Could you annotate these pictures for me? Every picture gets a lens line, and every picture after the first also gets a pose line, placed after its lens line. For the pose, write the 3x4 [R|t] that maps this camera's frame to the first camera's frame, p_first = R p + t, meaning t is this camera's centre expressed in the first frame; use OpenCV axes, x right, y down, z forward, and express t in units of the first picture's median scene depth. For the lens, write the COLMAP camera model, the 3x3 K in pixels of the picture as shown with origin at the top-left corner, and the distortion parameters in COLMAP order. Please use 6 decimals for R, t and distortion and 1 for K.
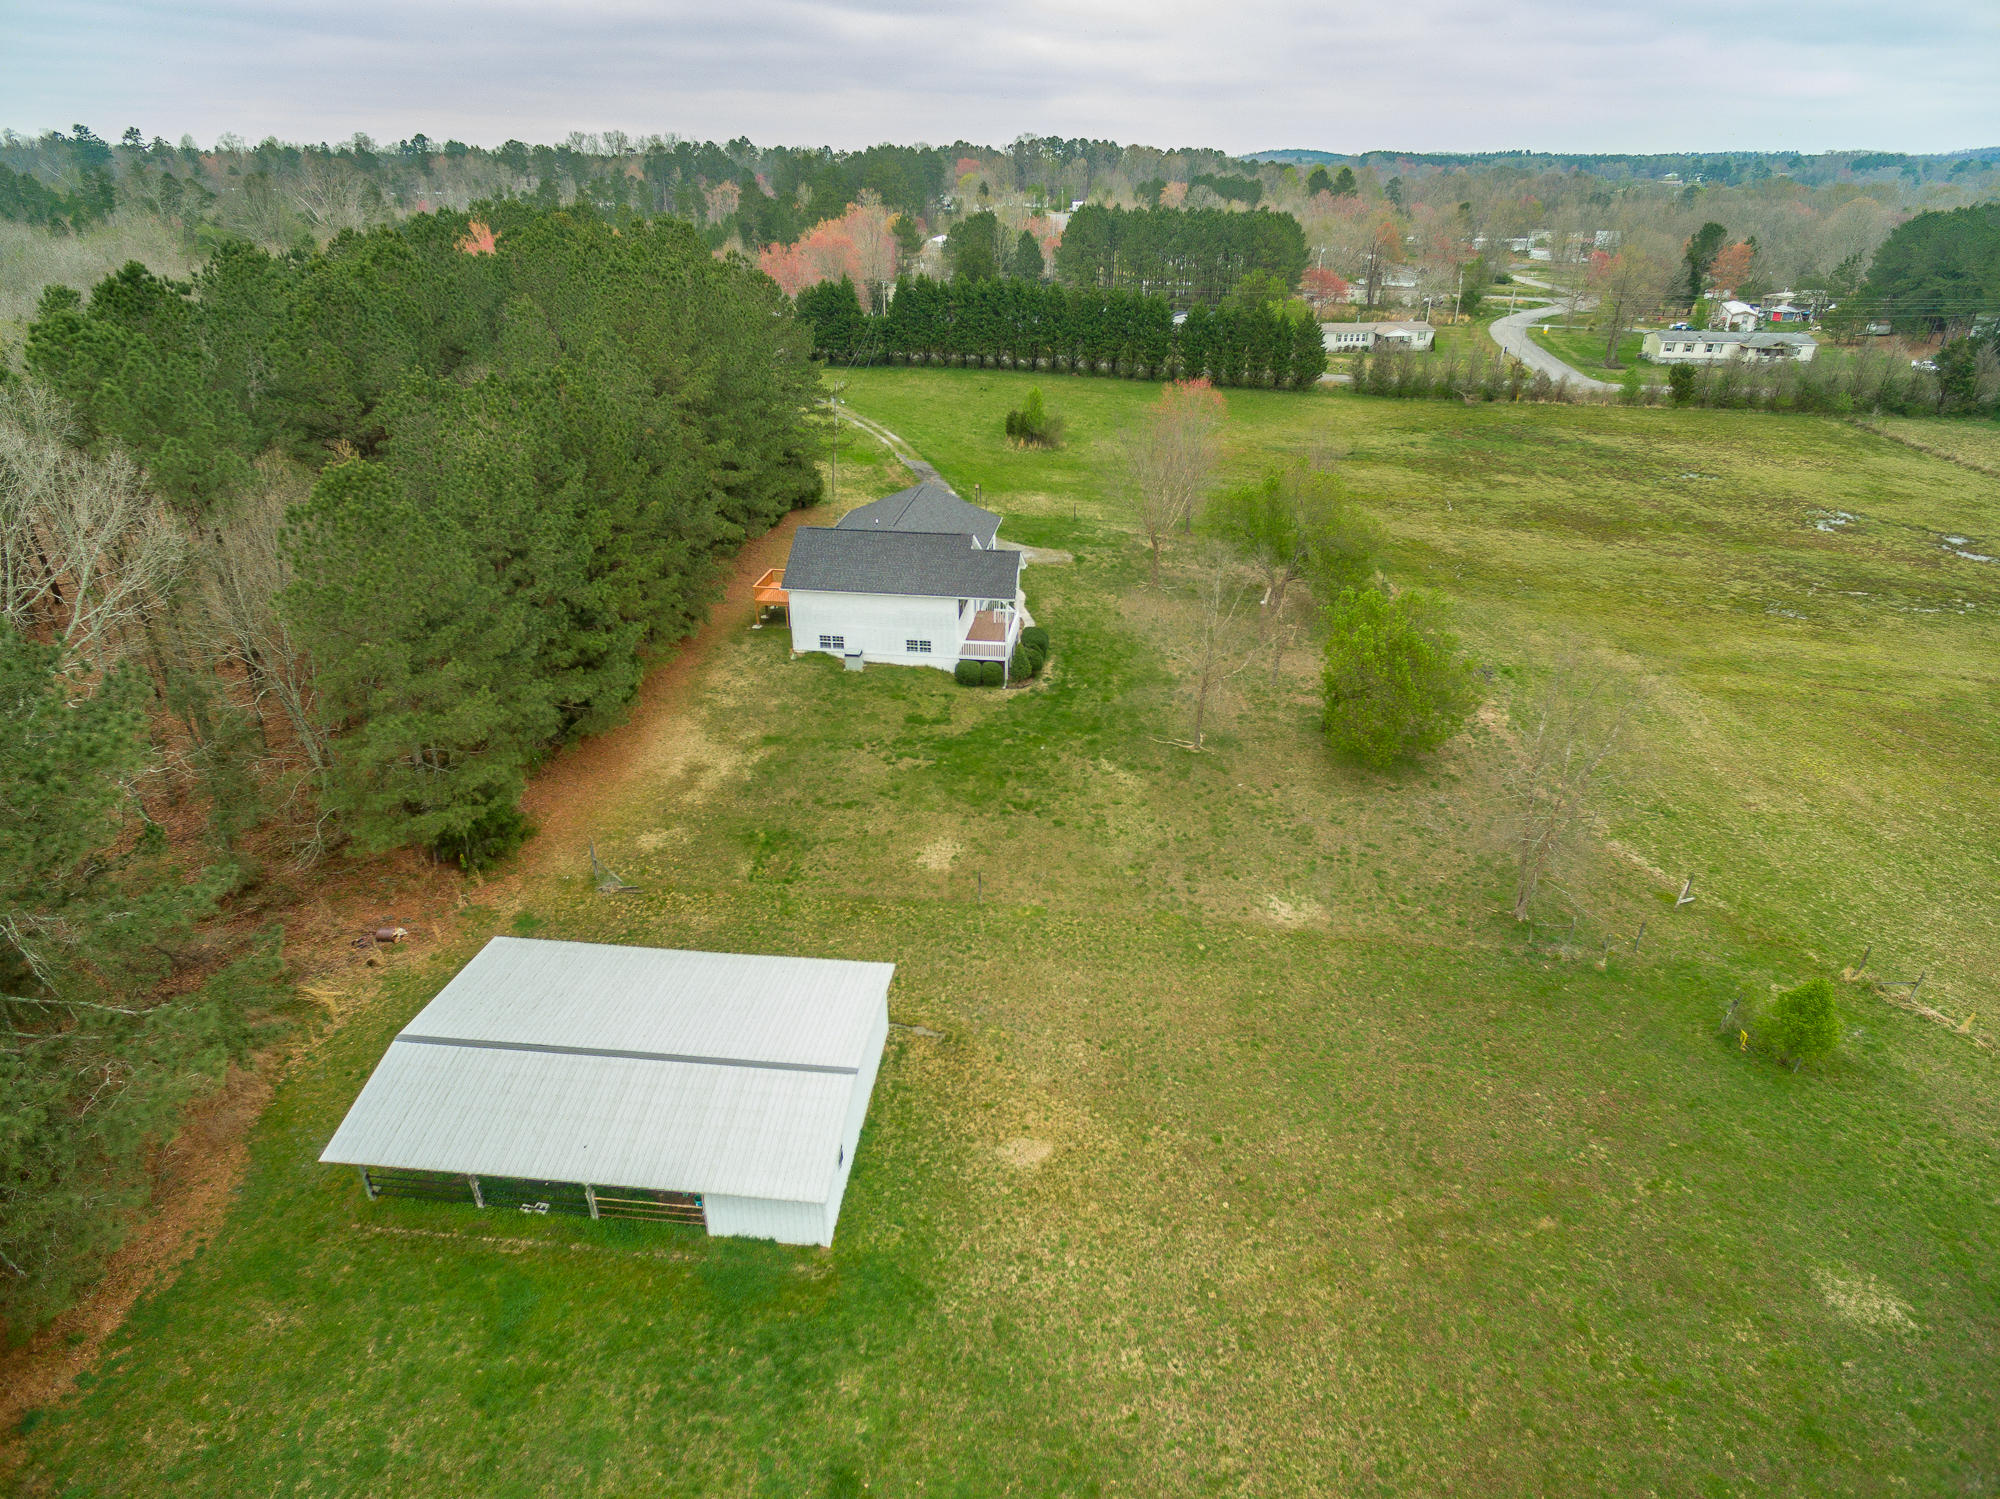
lens RADIAL K [[1124.7, 0, 1000.0], [0, 1124.7, 749.5], [0, 0, 1]] dist [-0.005363, -0.000861]
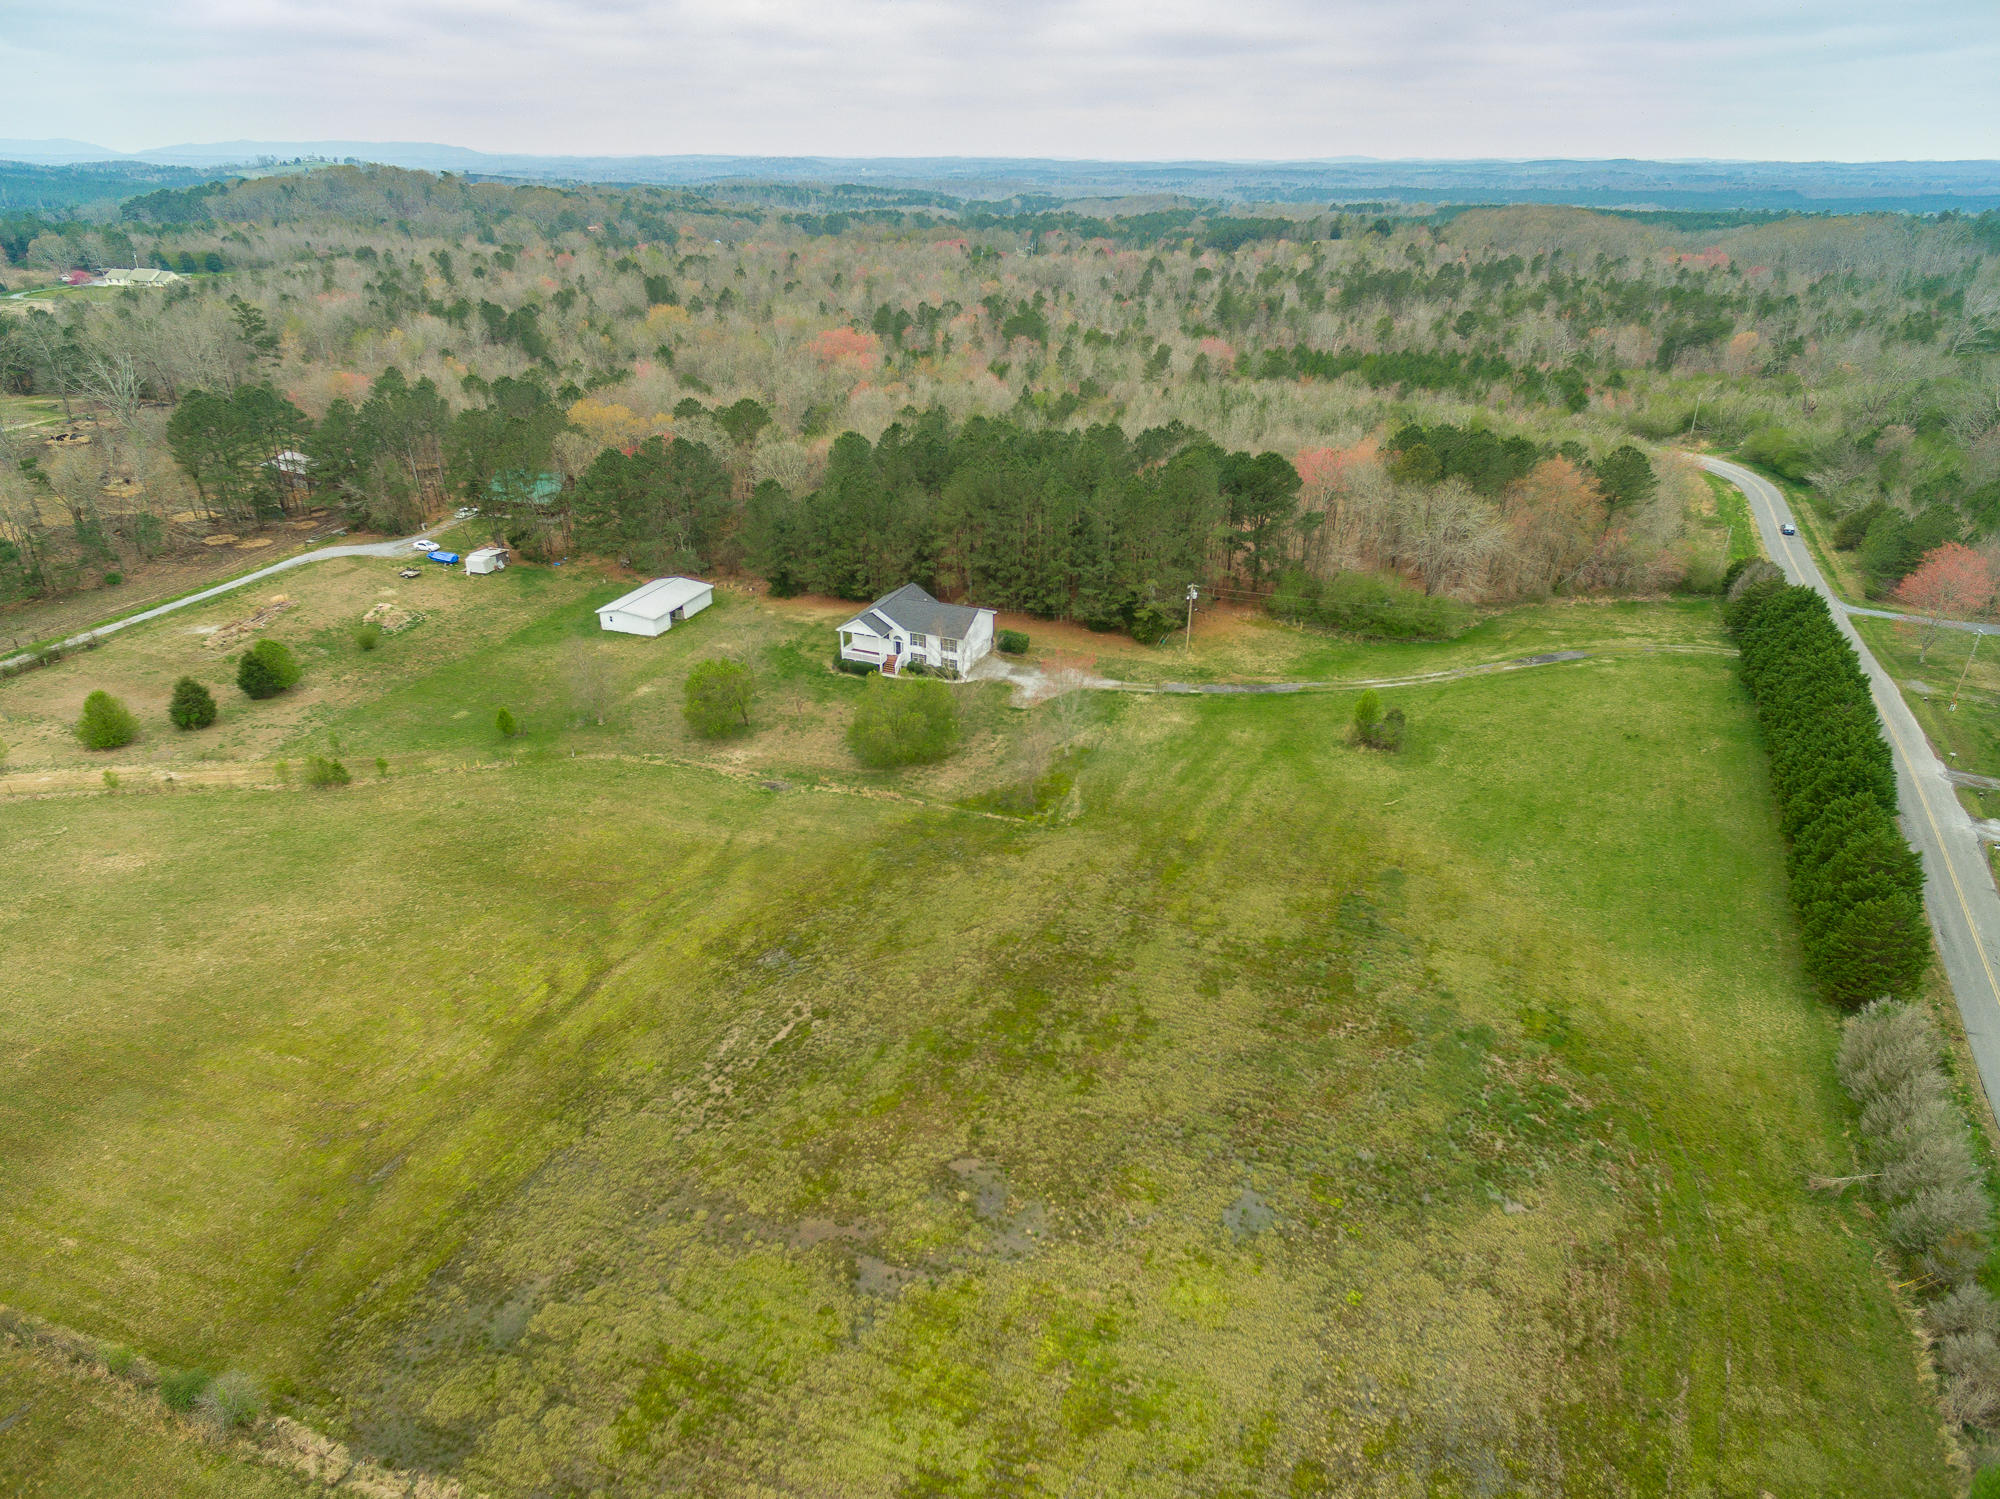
lens RADIAL K [[1102.4, 0, 1000.0], [0, 1102.4, 749.5], [0, 0, 1]] dist [0.004413, -0.000063]
pose [[-0.243951, 0.447231, -0.860507, 2.196895], [-0.451911, 0.732663, 0.508902, -1.391467], [0.858058, 0.513020, 0.023375, 1.528932]]
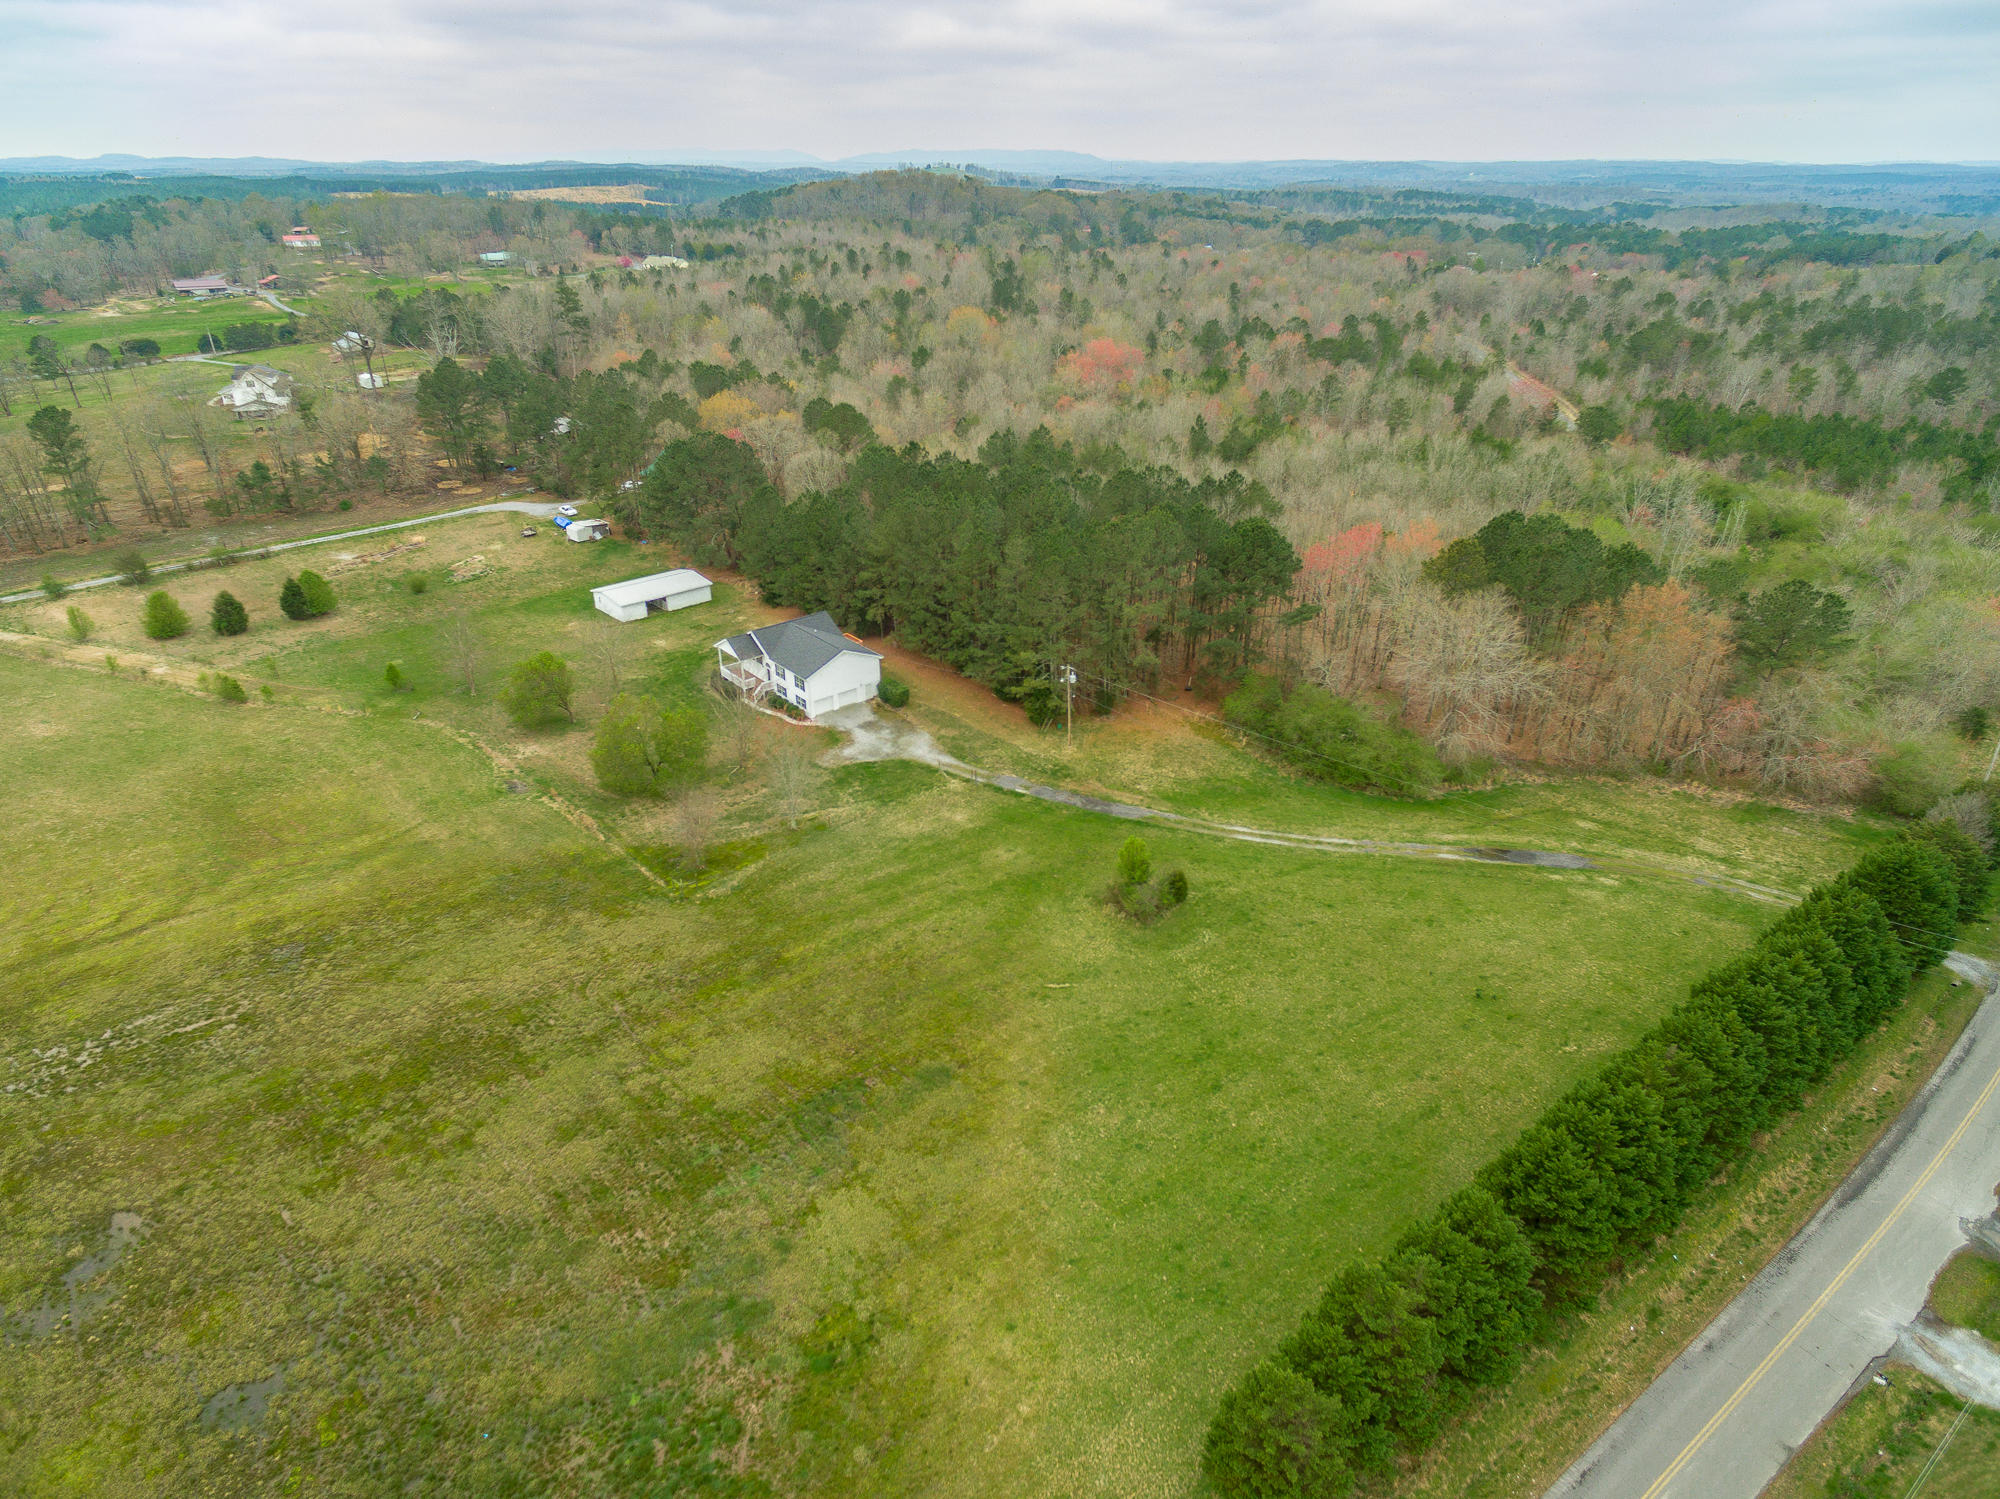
lens RADIAL K [[1121.0, 0, 1000.0], [0, 1121.0, 749.5], [0, 0, 1]] dist [0.006796, 0.000811]
pose [[-0.658183, 0.338695, -0.672370, 1.327950], [-0.353350, 0.649638, 0.673138, -1.874249], [0.664785, 0.680630, -0.307903, 2.454371]]
